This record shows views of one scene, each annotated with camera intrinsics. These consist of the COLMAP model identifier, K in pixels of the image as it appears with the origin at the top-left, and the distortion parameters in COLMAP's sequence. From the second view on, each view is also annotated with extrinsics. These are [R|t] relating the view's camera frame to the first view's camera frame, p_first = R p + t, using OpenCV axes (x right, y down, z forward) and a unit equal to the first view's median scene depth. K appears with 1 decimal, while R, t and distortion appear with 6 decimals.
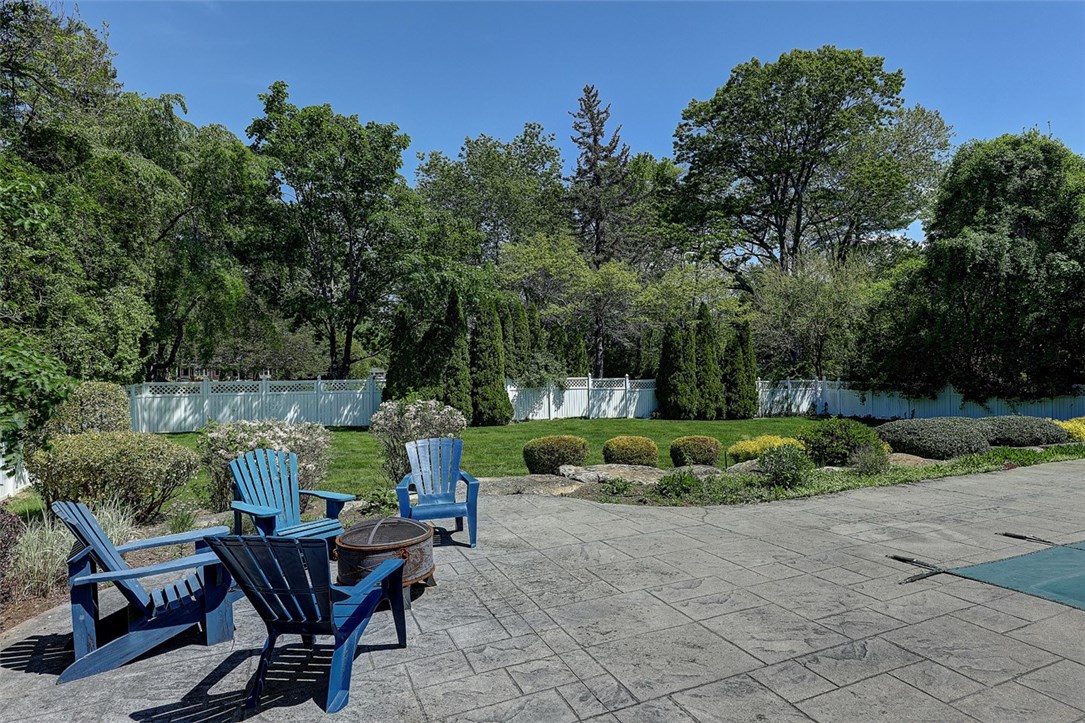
lens RADIAL K [[580.9, 0, 543.5], [0, 580.9, 359.6], [0, 0, 1]] dist [0.001350, 0.000299]
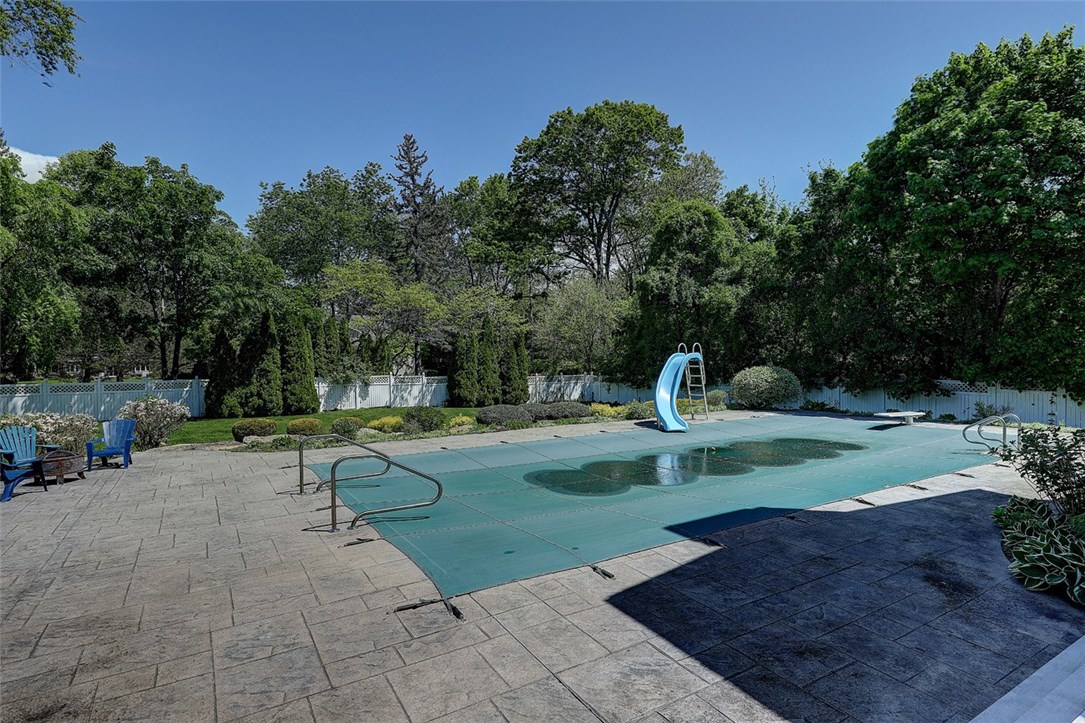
lens RADIAL K [[562.3, 0, 542.5], [0, 562.3, 359.8], [0, 0, 1]] dist [0.005070, -0.003622]
pose [[0.989385, -0.004742, 0.145239, 0.223327], [0.002130, 0.999833, 0.018140, -0.024677], [-0.145301, -0.017638, 0.989230, -0.261622]]
